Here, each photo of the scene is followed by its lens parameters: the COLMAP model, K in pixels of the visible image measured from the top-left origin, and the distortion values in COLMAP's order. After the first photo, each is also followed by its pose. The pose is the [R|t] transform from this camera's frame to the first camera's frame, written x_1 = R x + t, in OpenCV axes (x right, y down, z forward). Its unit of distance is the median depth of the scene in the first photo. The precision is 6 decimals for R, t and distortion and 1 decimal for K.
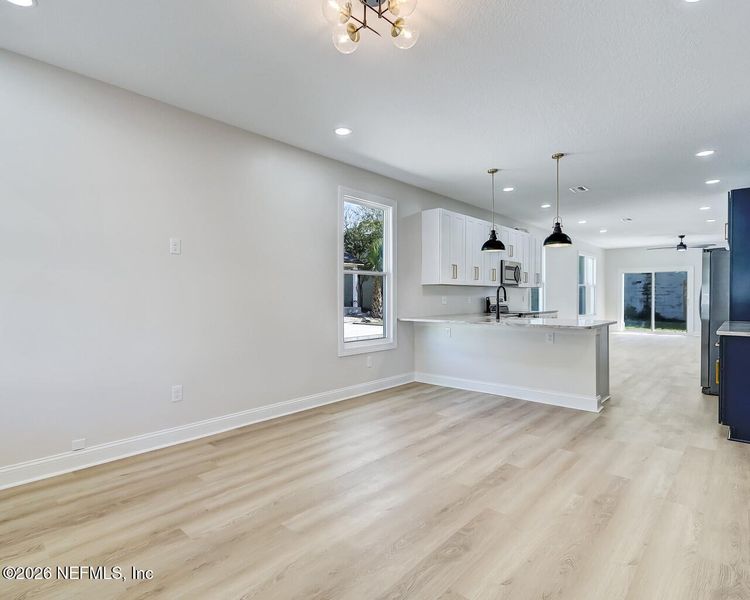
lens RADIAL K [[406.9, 0, 361.1], [0, 406.9, 299.5], [0, 0, 1]] dist [-0.012837, -0.000428]
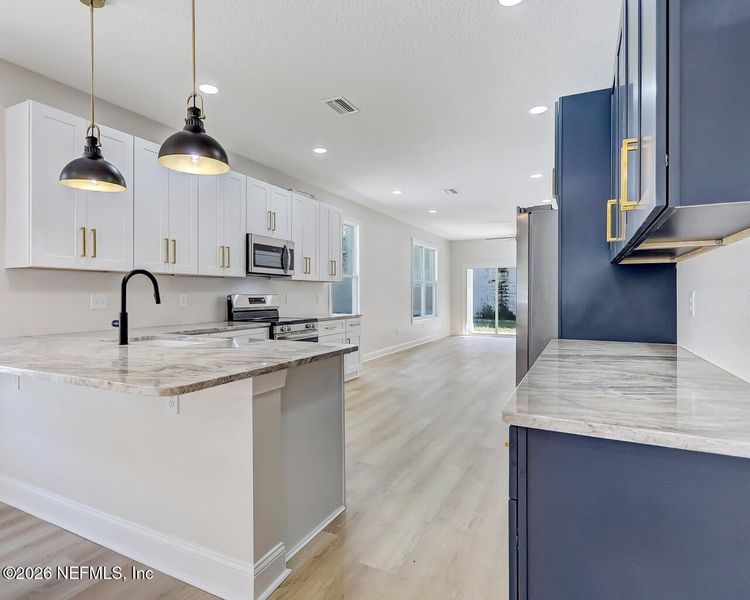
lens RADIAL K [[416.3, 0, 370.8], [0, 416.3, 294.0], [0, 0, 1]] dist [0.011470, 0.000544]
pose [[0.956669, -0.000028, 0.291177, 0.349434], [0.002575, 0.999962, -0.008366, -0.001839], [-0.291166, 0.008753, 0.956633, 0.365999]]
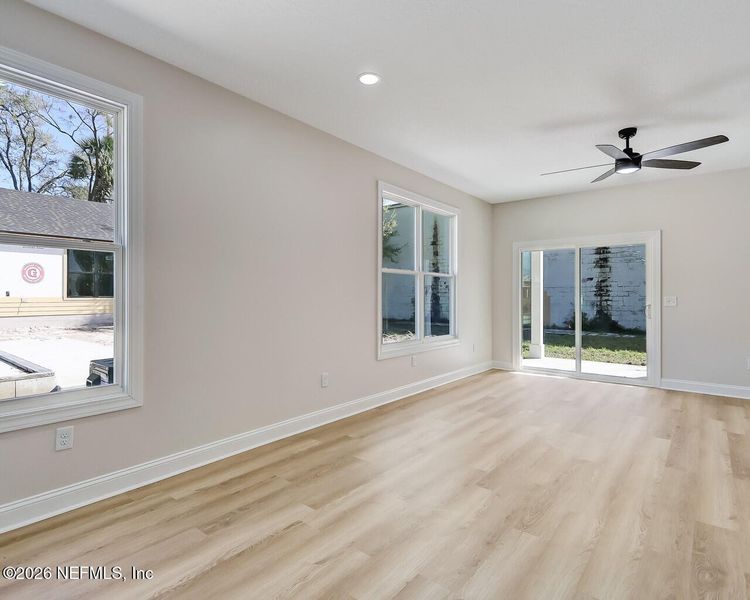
lens RADIAL K [[406.9, 0, 361.1], [0, 406.9, 299.5], [0, 0, 1]] dist [-0.012837, -0.000428]
pose [[0.998506, 0.007314, 0.054153, 0.823059], [-0.007514, 0.999966, 0.003501, -0.011941], [-0.054125, -0.003902, 0.998527, 0.998911]]
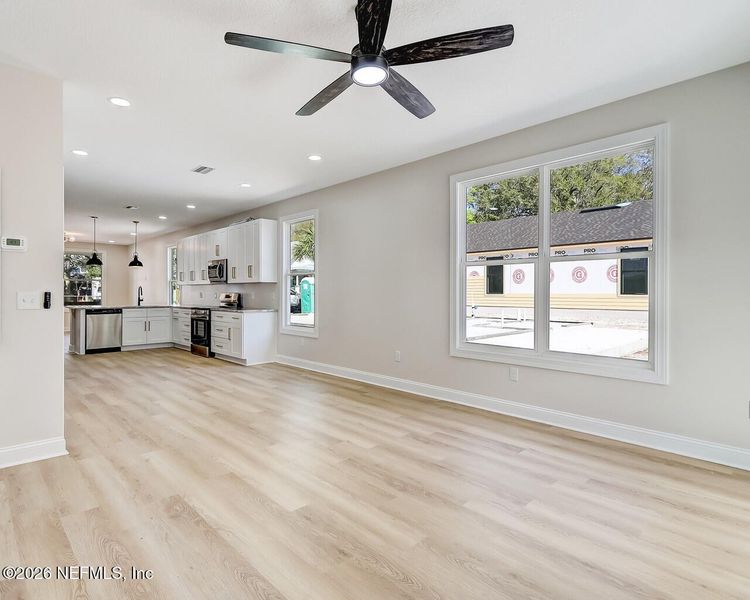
lens RADIAL K [[416.3, 0, 370.8], [0, 416.3, 294.0], [0, 0, 1]] dist [0.011470, 0.000544]
pose [[-0.038157, 0.008784, -0.999233, 1.559559], [-0.004879, 0.999948, 0.008977, -0.016547], [0.999260, 0.005217, -0.038112, 1.547217]]
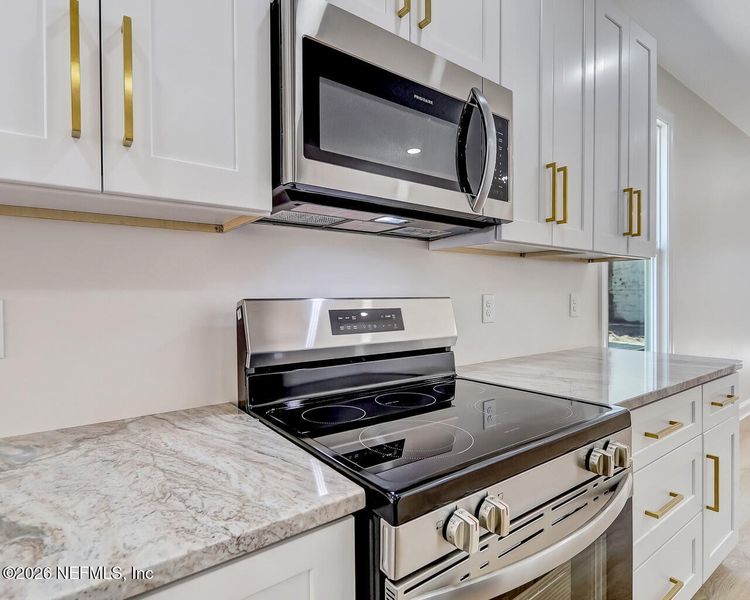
lens RADIAL K [[416.3, 0, 370.8], [0, 416.3, 294.0], [0, 0, 1]] dist [0.011470, 0.000544]
pose [[0.983670, -0.002766, -0.179961, 0.405062], [0.001278, 0.999964, -0.008386, -0.007534], [0.179977, 0.008019, 0.983638, 0.908635]]
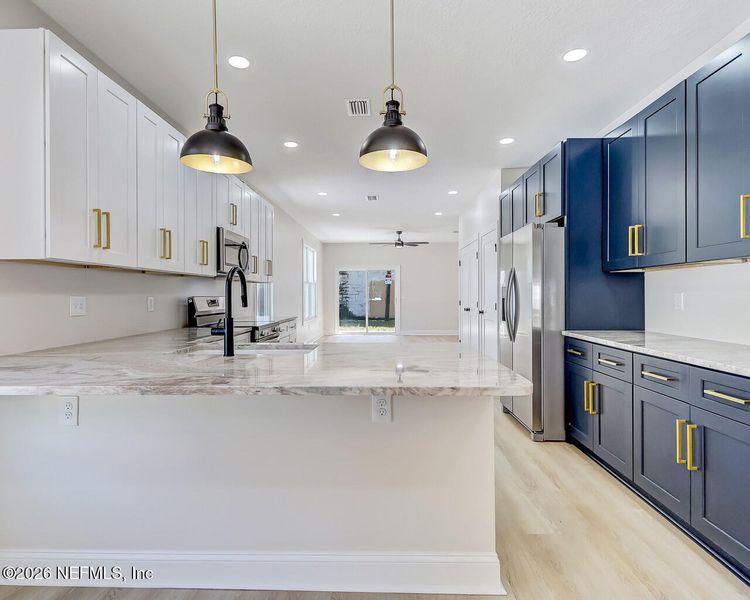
lens RADIAL K [[416.3, 0, 370.8], [0, 416.3, 294.0], [0, 0, 1]] dist [0.011470, 0.000544]
pose [[0.747402, -0.000576, 0.664372, 0.136294], [0.008807, 0.999920, -0.009040, -0.003145], [-0.664313, 0.012608, 0.747348, 0.472650]]
